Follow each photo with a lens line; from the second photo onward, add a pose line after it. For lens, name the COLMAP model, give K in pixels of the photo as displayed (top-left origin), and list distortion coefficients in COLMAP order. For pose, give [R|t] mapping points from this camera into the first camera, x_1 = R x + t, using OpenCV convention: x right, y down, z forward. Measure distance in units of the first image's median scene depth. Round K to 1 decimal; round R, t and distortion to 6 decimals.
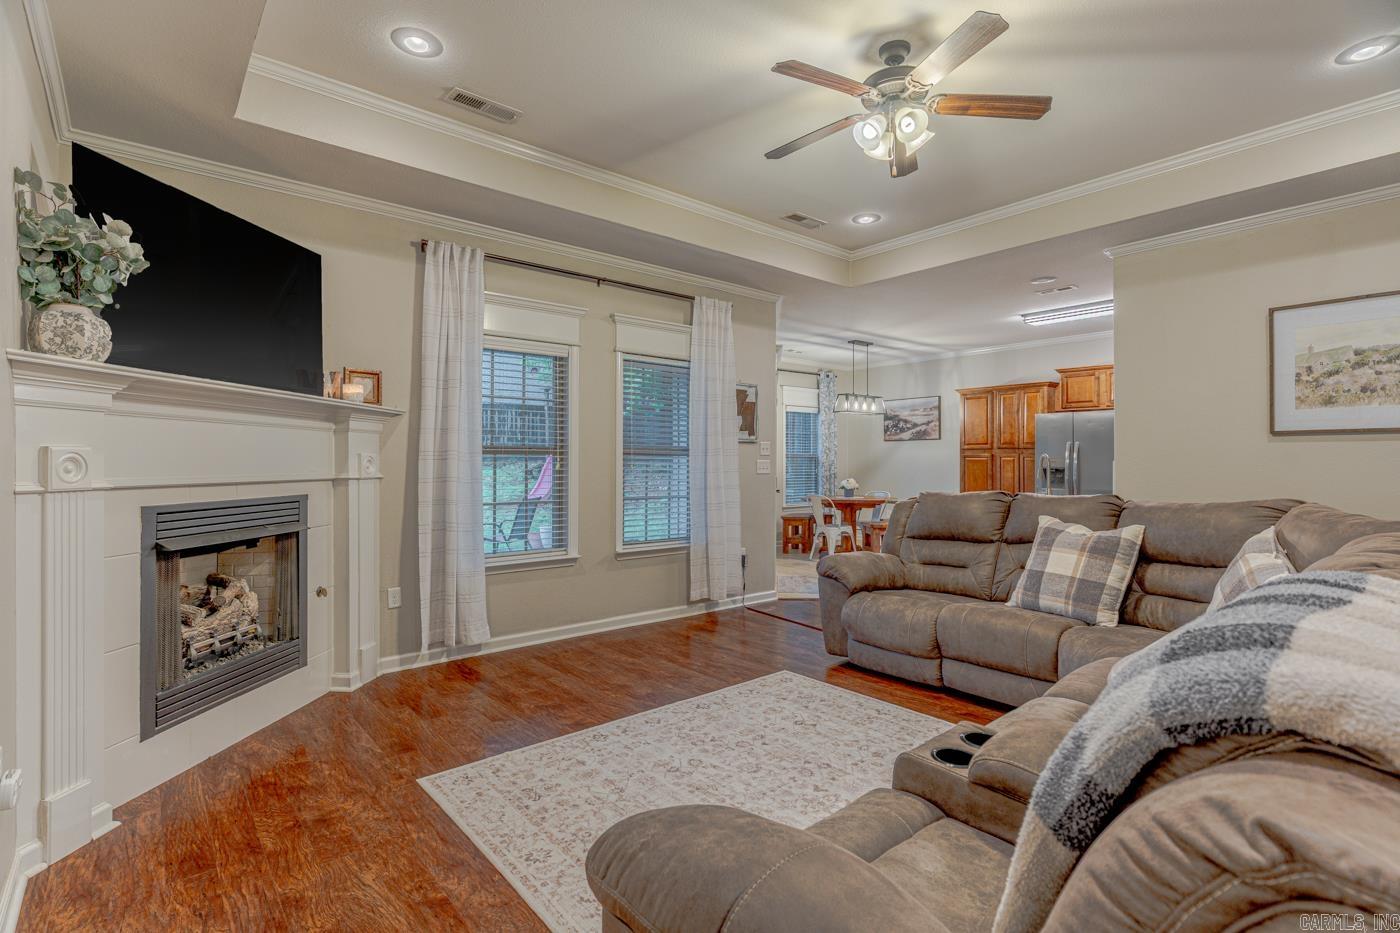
lens RADIAL K [[668.4, 0, 696.3], [0, 668.4, 451.9], [0, 0, 1]] dist [0.000686, 0.000628]
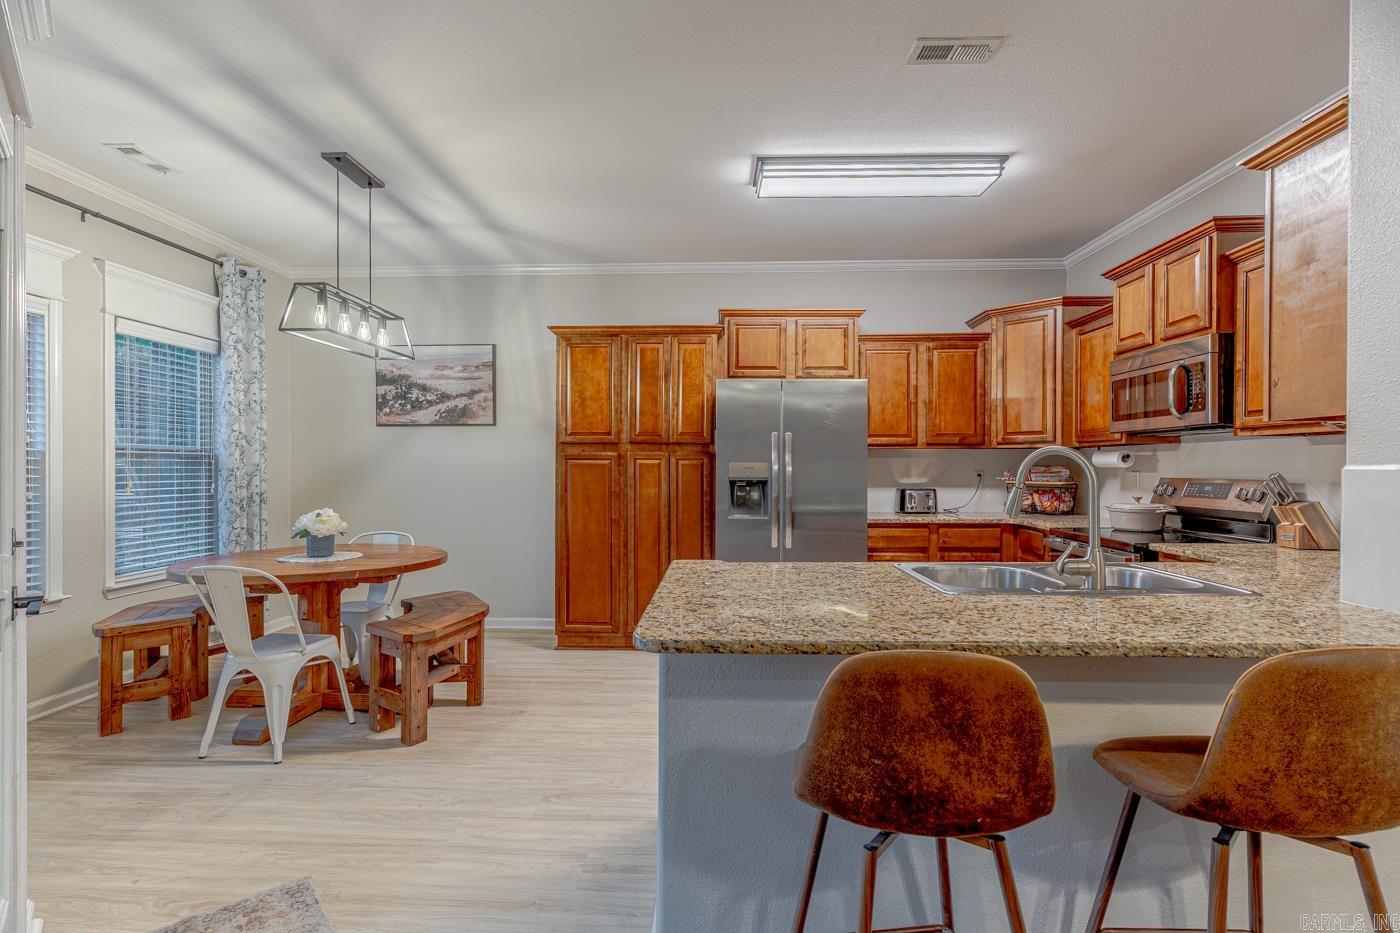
lens RADIAL K [[659.5, 0, 694.3], [0, 659.5, 471.3], [0, 0, 1]] dist [-0.001357, 0.000003]
pose [[0.673969, -0.002769, 0.738754, 0.095751], [-0.013277, 0.999786, 0.015860, 0.008741], [-0.738640, -0.020498, 0.673788, 0.613245]]
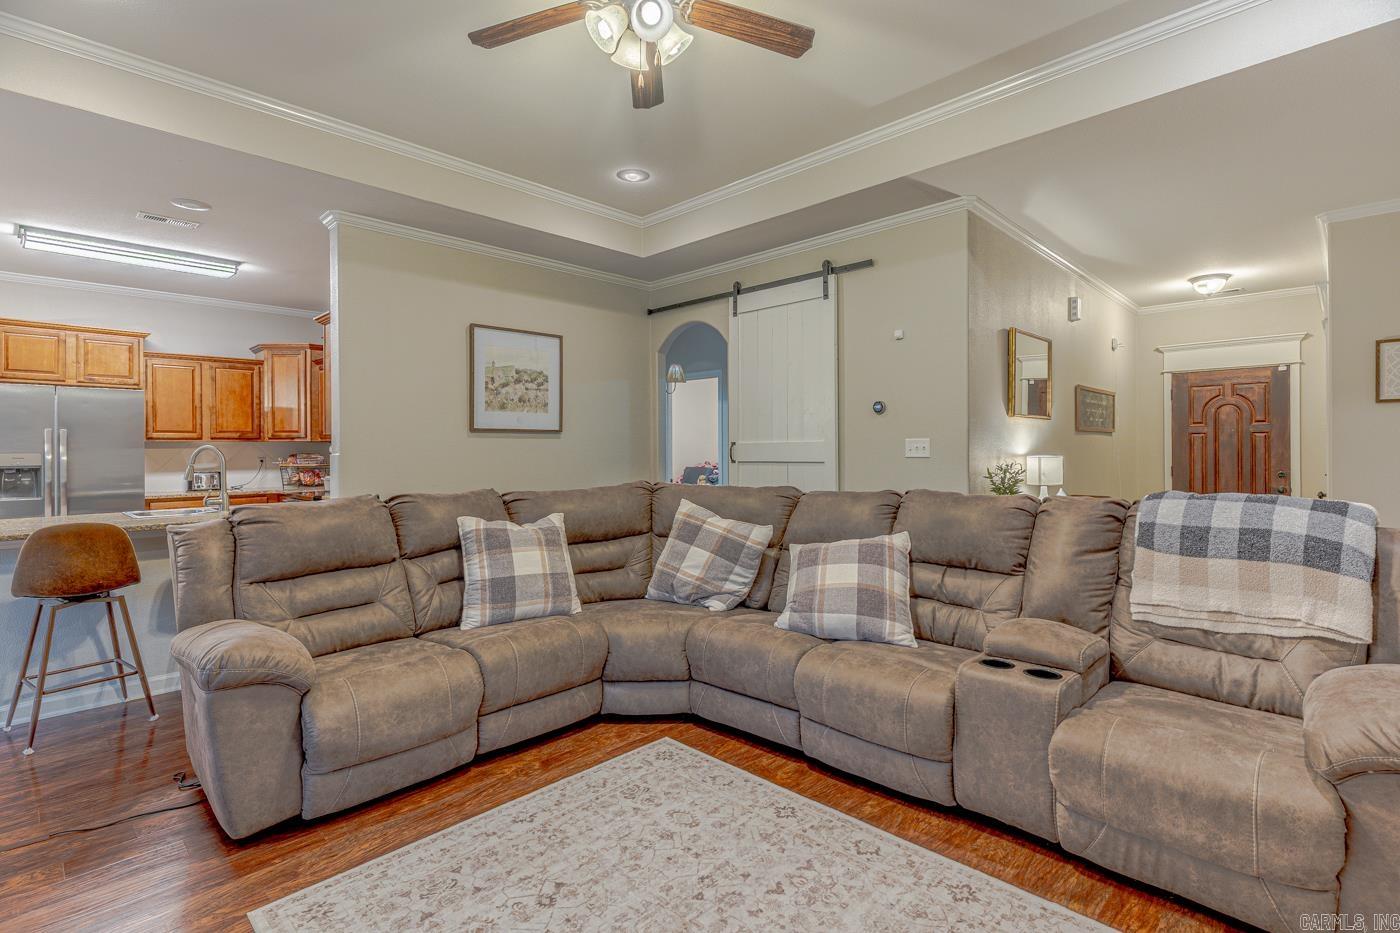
lens RADIAL K [[668.4, 0, 696.3], [0, 668.4, 451.9], [0, 0, 1]] dist [0.000686, 0.000628]
pose [[-0.095555, 0.000295, 0.995424, -0.173009], [-0.006244, 0.999980, -0.000896, 0.004548], [-0.995405, -0.006301, -0.095551, 0.363465]]
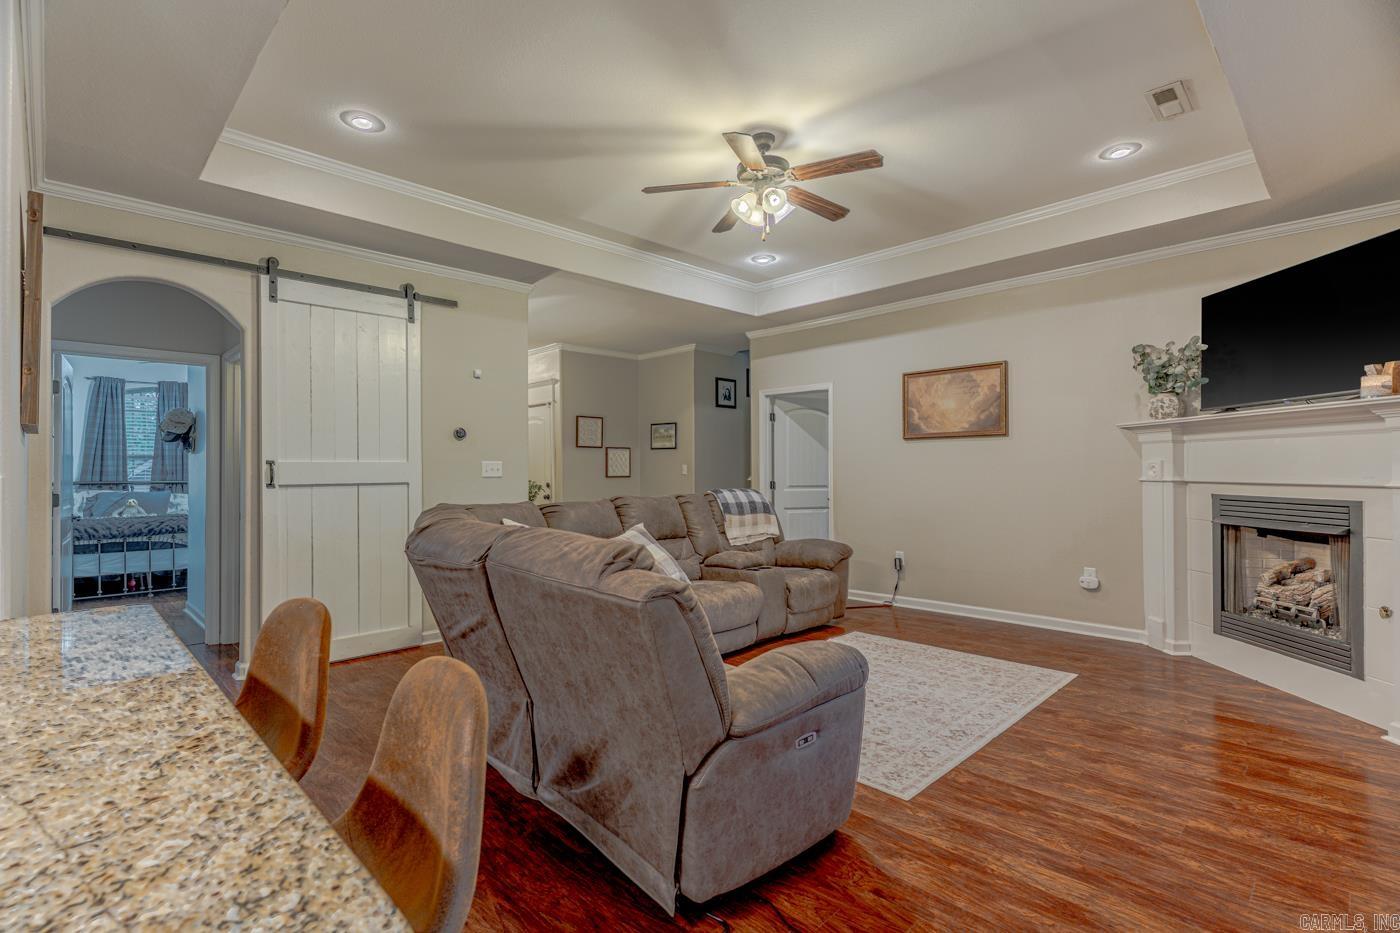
lens RADIAL K [[659.5, 0, 694.3], [0, 659.5, 471.3], [0, 0, 1]] dist [-0.001357, 0.000003]
pose [[-0.997198, 0.005558, -0.074600, 0.185012], [0.006484, 0.999905, -0.012182, 0.010877], [0.074525, -0.012632, -0.997139, 0.789742]]
